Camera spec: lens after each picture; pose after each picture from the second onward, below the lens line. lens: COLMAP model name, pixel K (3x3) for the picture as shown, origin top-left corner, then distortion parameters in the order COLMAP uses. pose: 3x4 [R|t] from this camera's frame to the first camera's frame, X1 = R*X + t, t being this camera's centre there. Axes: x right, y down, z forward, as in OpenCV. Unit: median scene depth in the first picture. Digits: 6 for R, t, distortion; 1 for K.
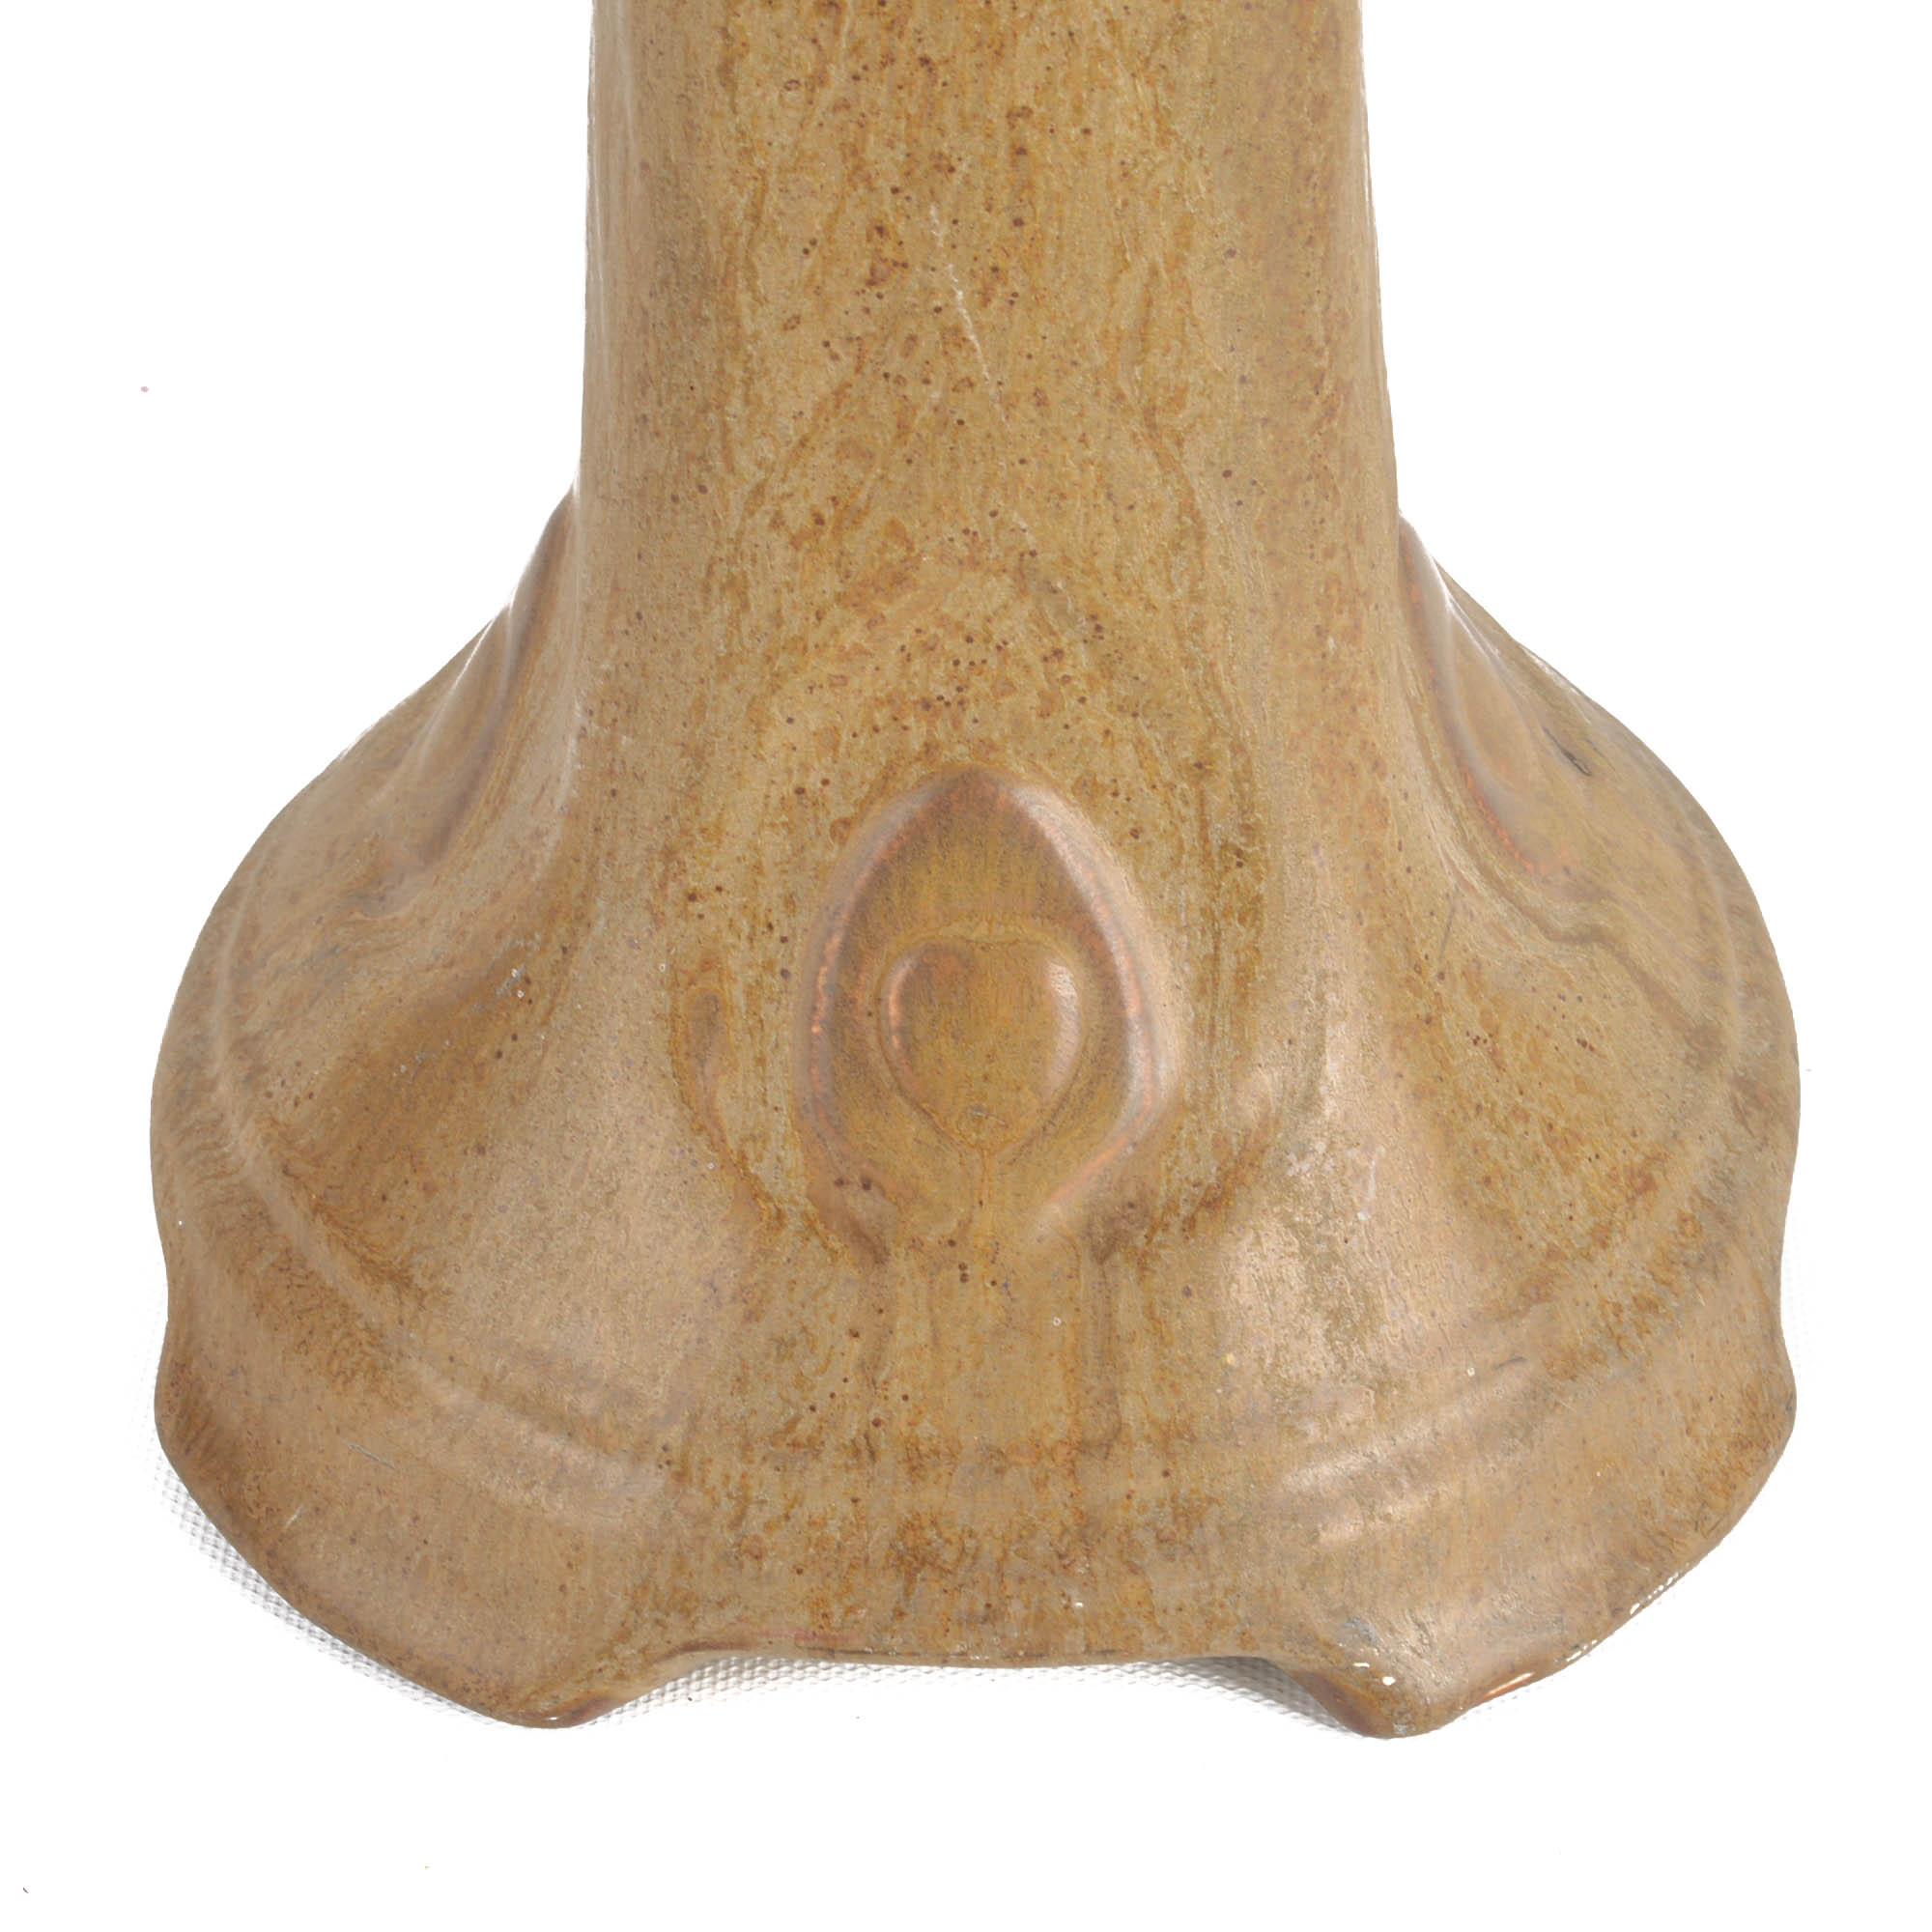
lens RADIAL K [[5122.1, 0, 966.3], [0, 5122.1, 966.0], [0, 0, 1]] dist [-0.075022, 0.000000]
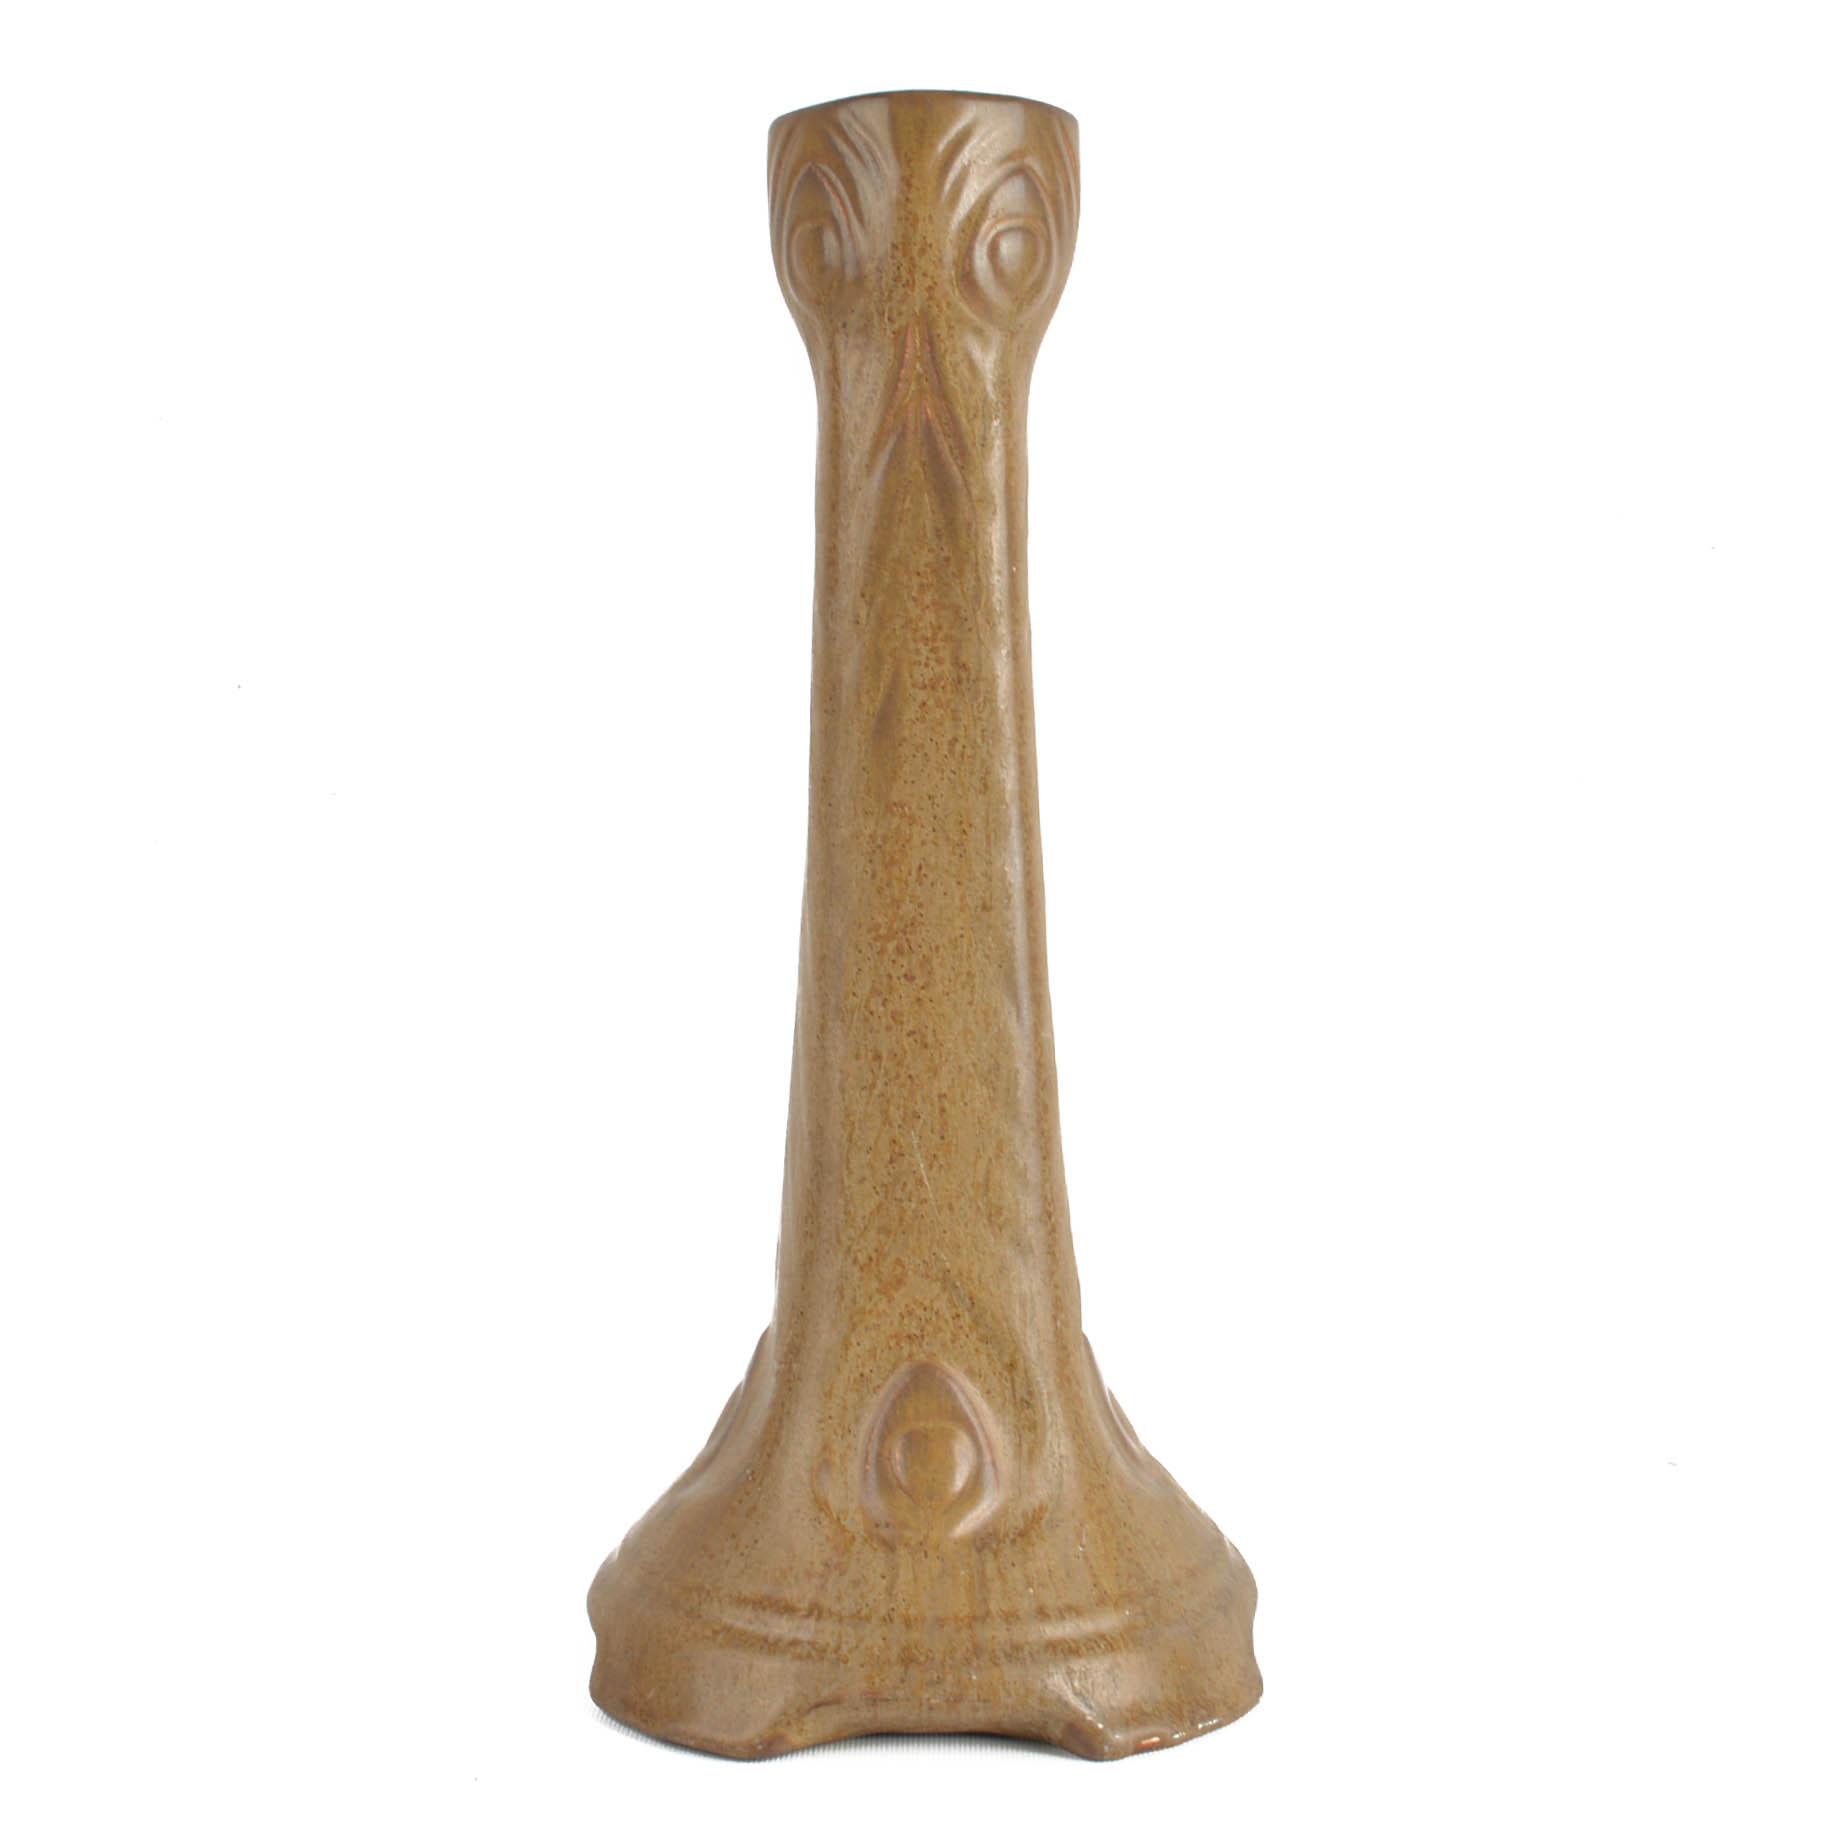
lens RADIAL K [[3103.8, 0, 923.0], [0, 3103.8, 923.1], [0, 0, 1]] dist [-0.072592, 0.000000]
pose [[0.999494, 0.001070, 0.031781, -0.051901], [0.018050, 0.803740, -0.594707, 0.732179], [-0.026180, 0.594980, 0.803314, -0.431899]]
